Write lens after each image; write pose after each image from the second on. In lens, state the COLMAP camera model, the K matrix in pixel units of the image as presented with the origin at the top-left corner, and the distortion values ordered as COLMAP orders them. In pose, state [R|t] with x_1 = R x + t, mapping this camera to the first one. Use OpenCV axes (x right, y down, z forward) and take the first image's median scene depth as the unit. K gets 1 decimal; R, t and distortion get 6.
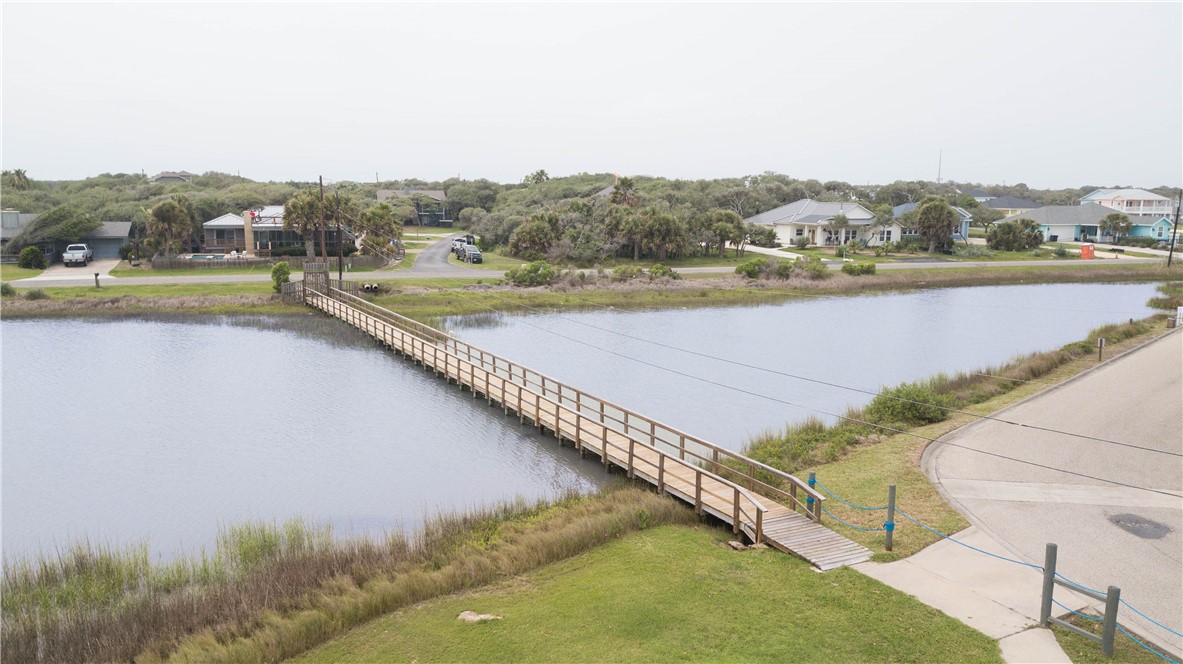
lens RADIAL K [[903.1, 0, 589.1], [0, 903.1, 331.7], [0, 0, 1]] dist [-0.006291, -0.000647]
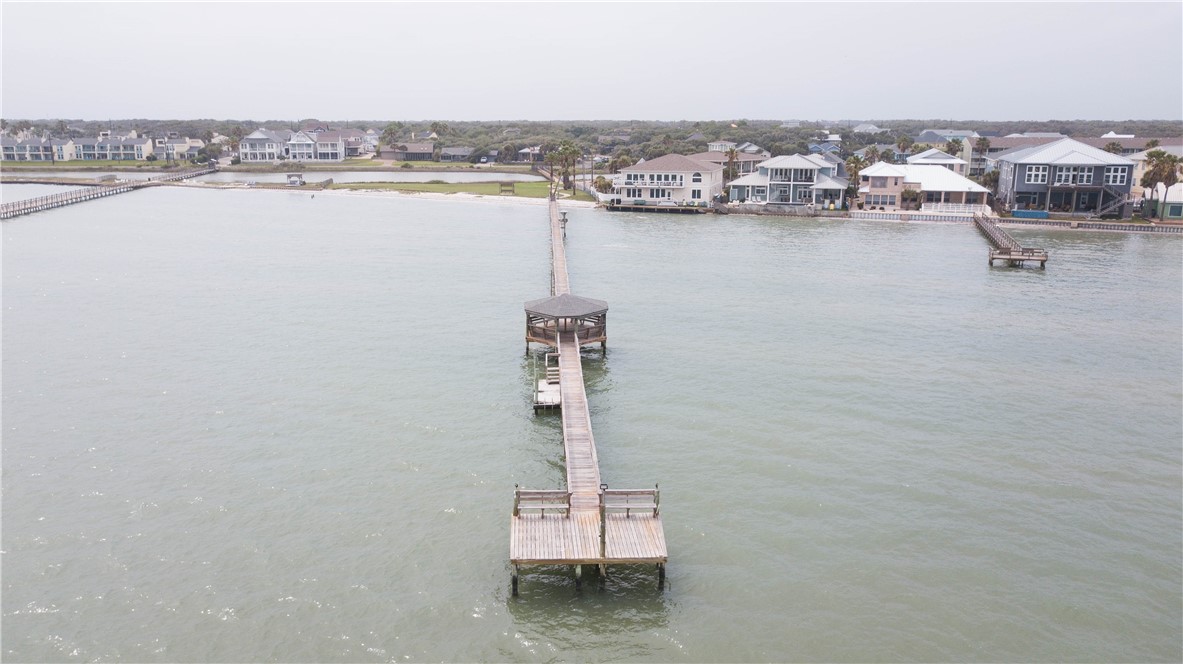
lens RADIAL K [[903.1, 0, 591.8], [0, 903.1, 331.3], [0, 0, 1]] dist [-0.006291, -0.000647]
pose [[0.941633, 0.076251, -0.327891, 1.004421], [-0.050250, 0.994934, 0.087065, 0.244576], [0.332869, -0.065507, 0.940695, -2.154491]]
